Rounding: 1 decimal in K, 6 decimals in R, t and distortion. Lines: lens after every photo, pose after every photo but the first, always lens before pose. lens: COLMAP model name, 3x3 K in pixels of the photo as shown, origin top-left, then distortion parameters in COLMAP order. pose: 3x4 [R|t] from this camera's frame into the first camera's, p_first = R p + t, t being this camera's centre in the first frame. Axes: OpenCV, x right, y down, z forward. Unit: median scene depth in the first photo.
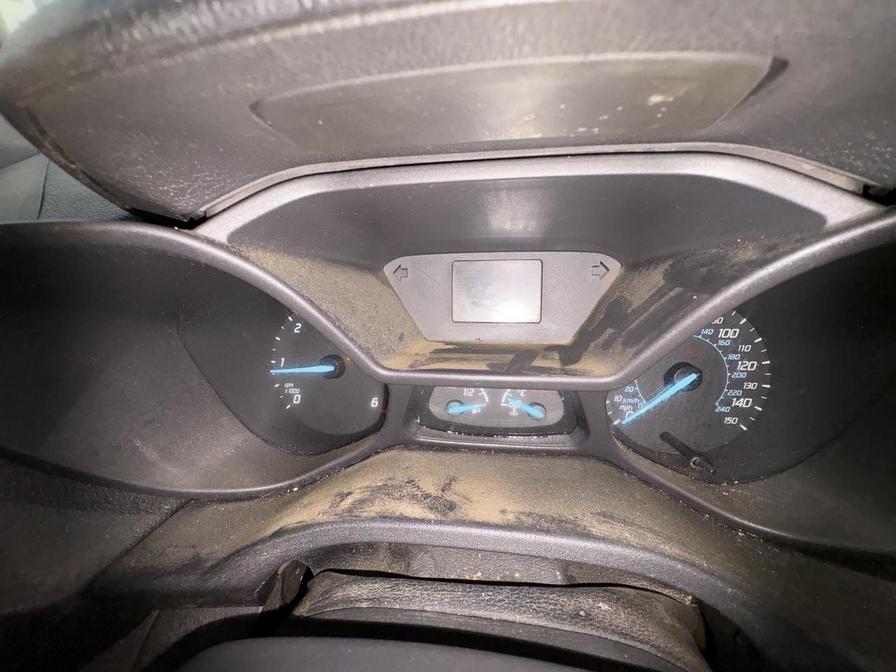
lens RADIAL K [[359.4, 0, 447.0], [0, 359.4, 335.3], [0, 0, 1]] dist [-0.000323, -0.000367]
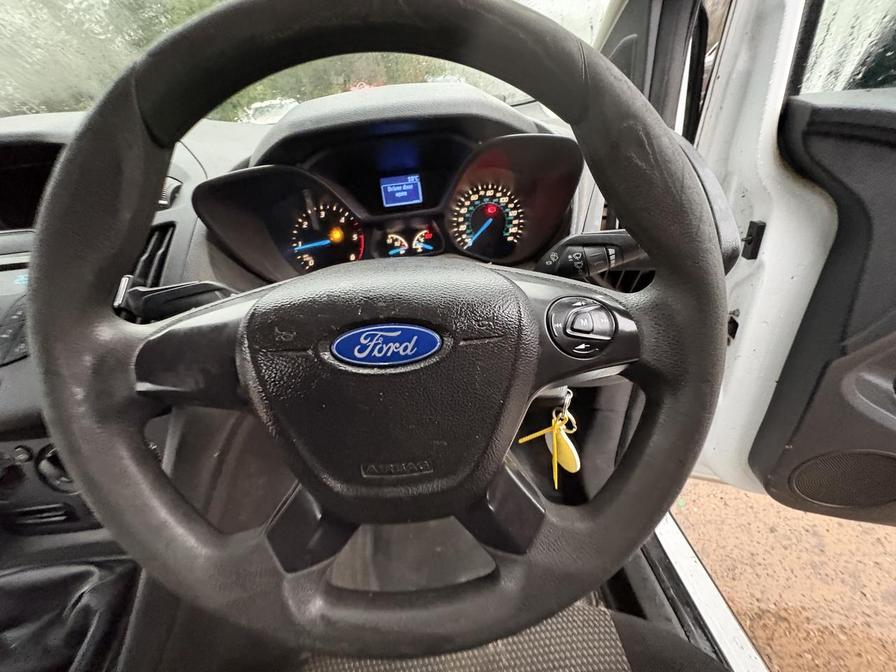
lens RADIAL K [[359.4, 0, 447.0], [0, 359.4, 335.3], [0, 0, 1]] dist [-0.000323, -0.000367]
pose [[0.974055, -0.162867, 0.157133, -0.082575], [0.142469, 0.980768, 0.133403, 0.489559], [-0.175838, -0.107555, 0.978526, -1.299715]]
